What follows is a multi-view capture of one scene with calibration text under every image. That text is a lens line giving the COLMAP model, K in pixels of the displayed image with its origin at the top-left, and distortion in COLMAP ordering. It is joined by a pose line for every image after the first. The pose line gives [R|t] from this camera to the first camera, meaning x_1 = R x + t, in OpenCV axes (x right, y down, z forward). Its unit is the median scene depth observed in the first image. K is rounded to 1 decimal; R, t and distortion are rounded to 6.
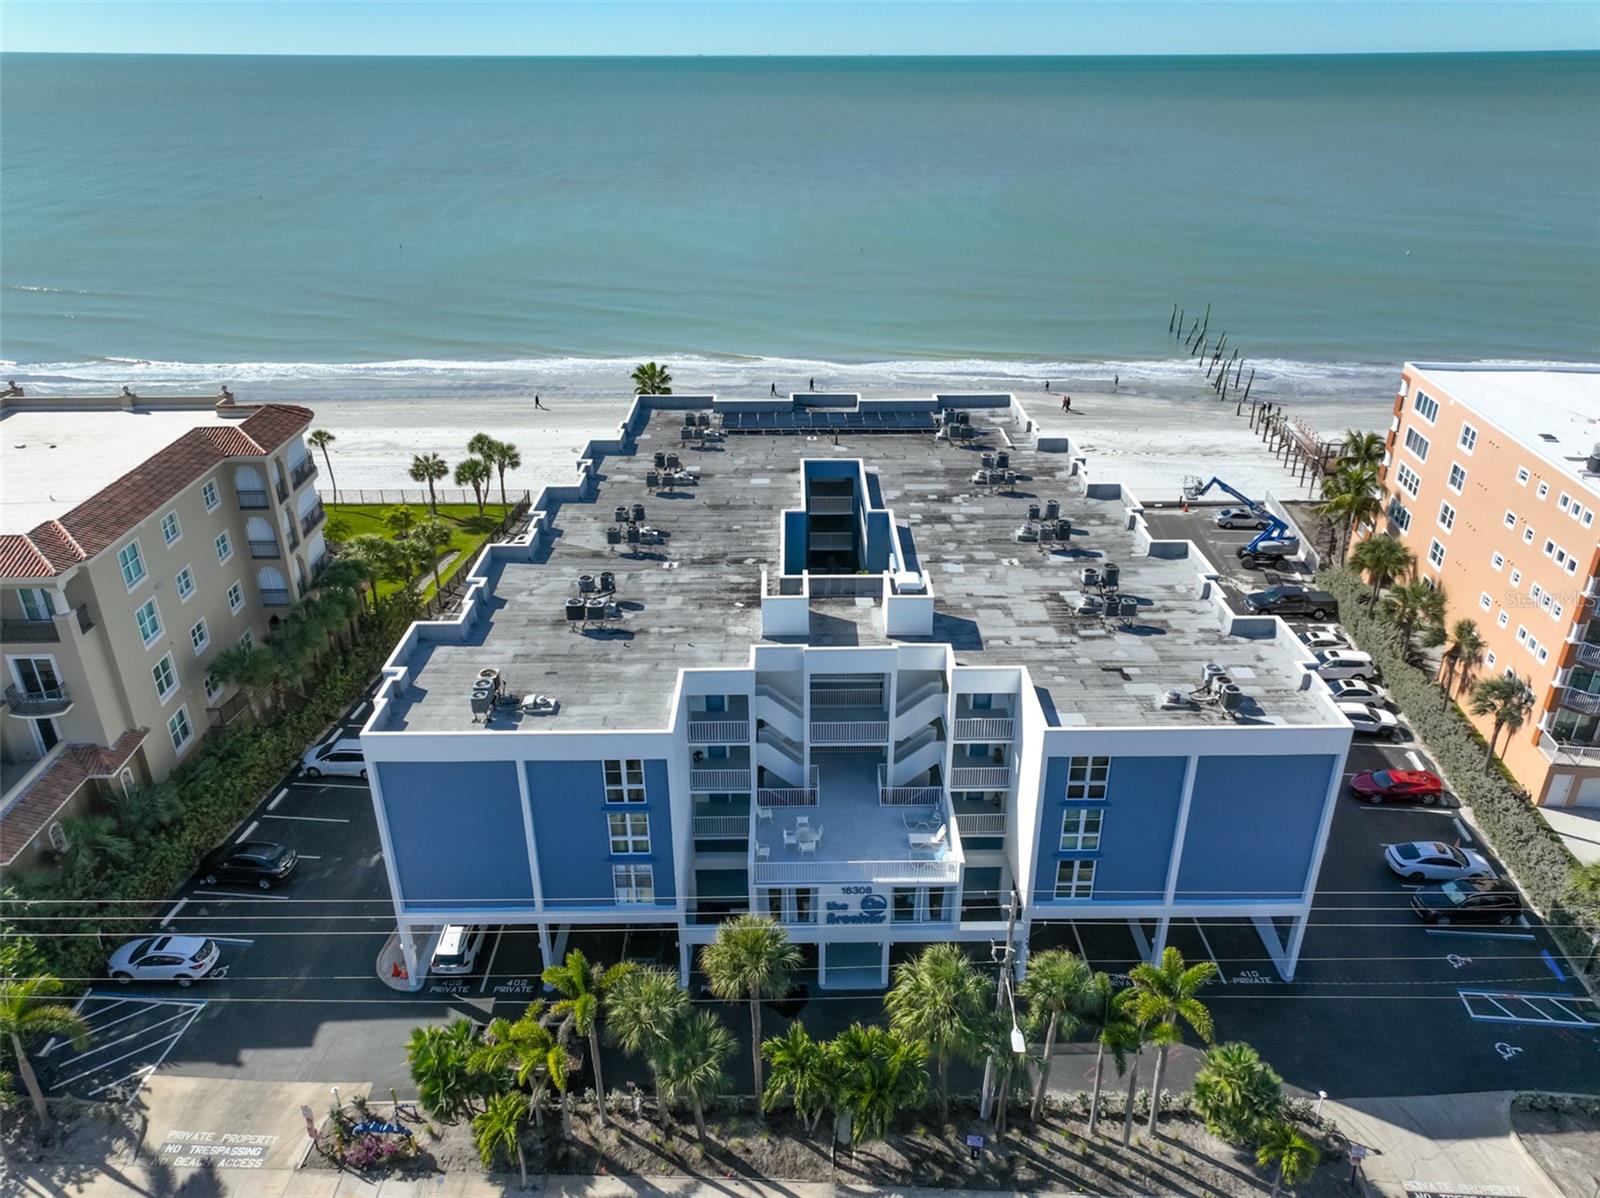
lens RADIAL K [[1119.3, 0, 806.2], [0, 1119.3, 593.6], [0, 0, 1]] dist [0.002392, 0.013652]
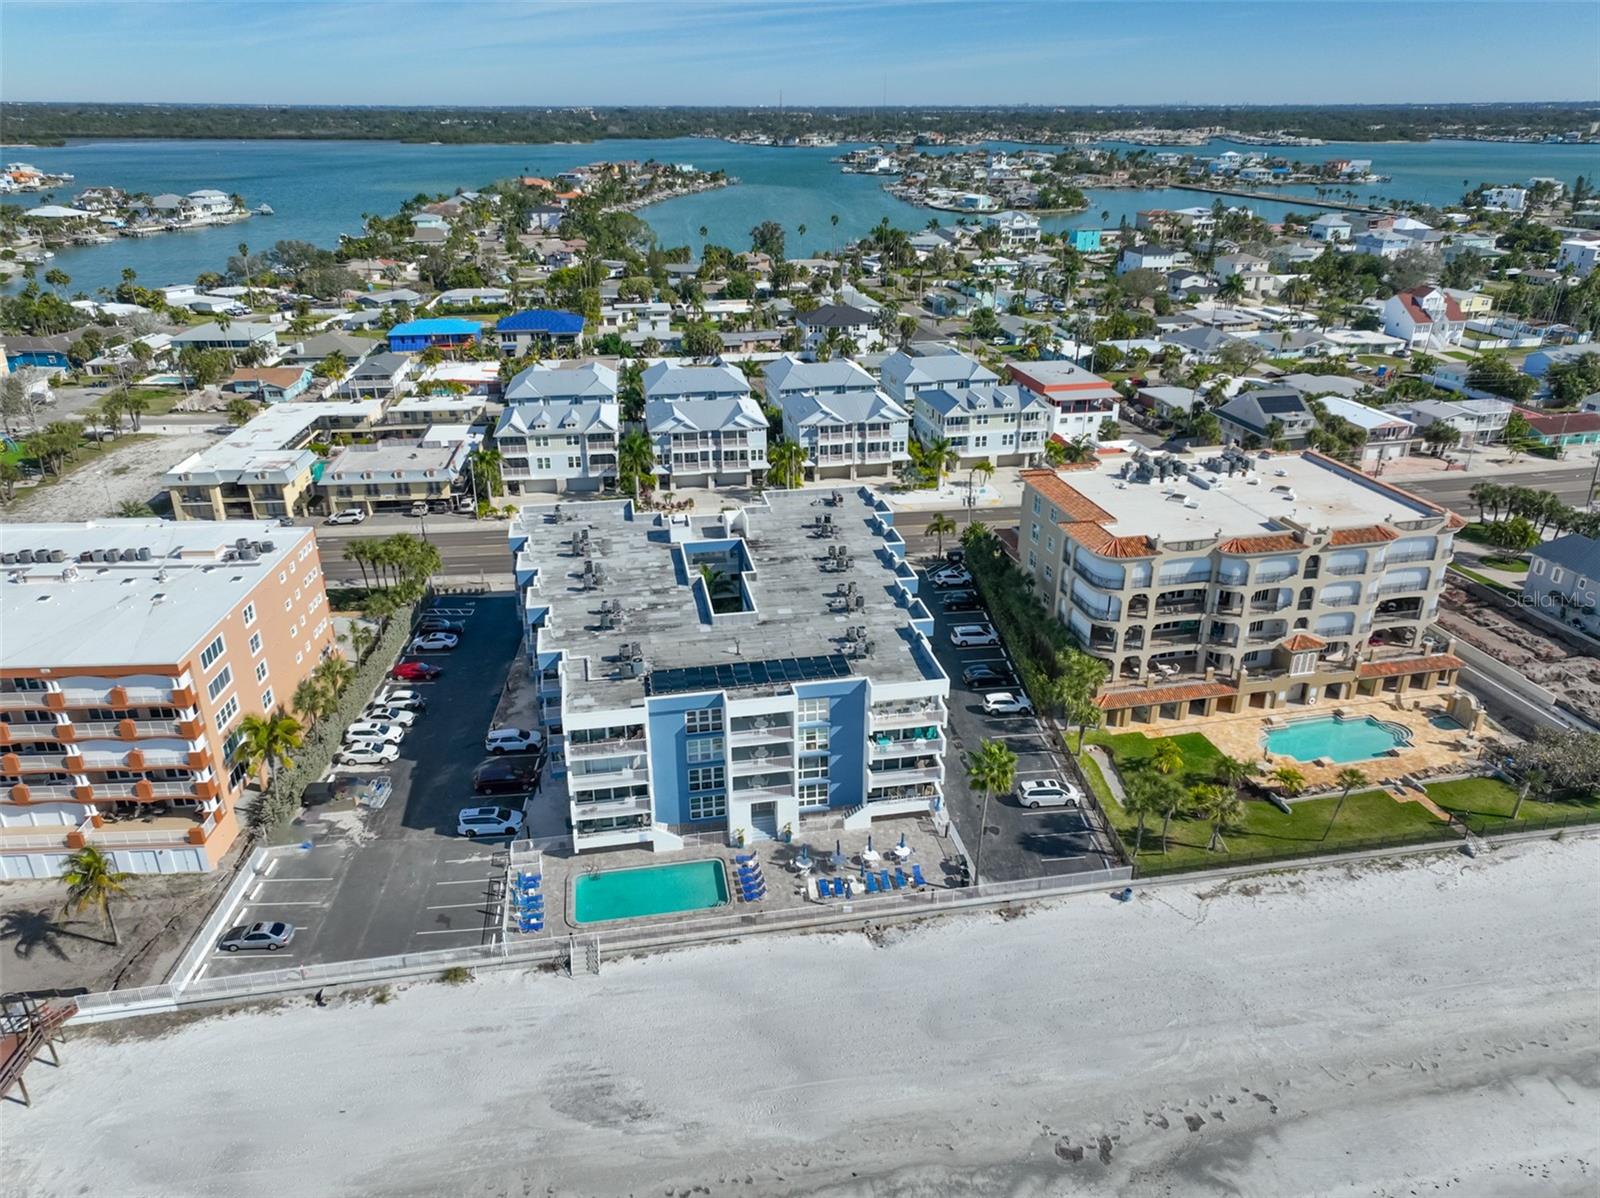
lens RADIAL K [[1119.3, 0, 806.2], [0, 1119.3, 593.6], [0, 0, 1]] dist [0.002392, 0.013652]
pose [[-0.984661, 0.069986, -0.159828, 0.206654], [-0.075526, 0.654792, 0.752026, -1.571444], [0.157285, 0.752562, -0.639462, 2.543286]]
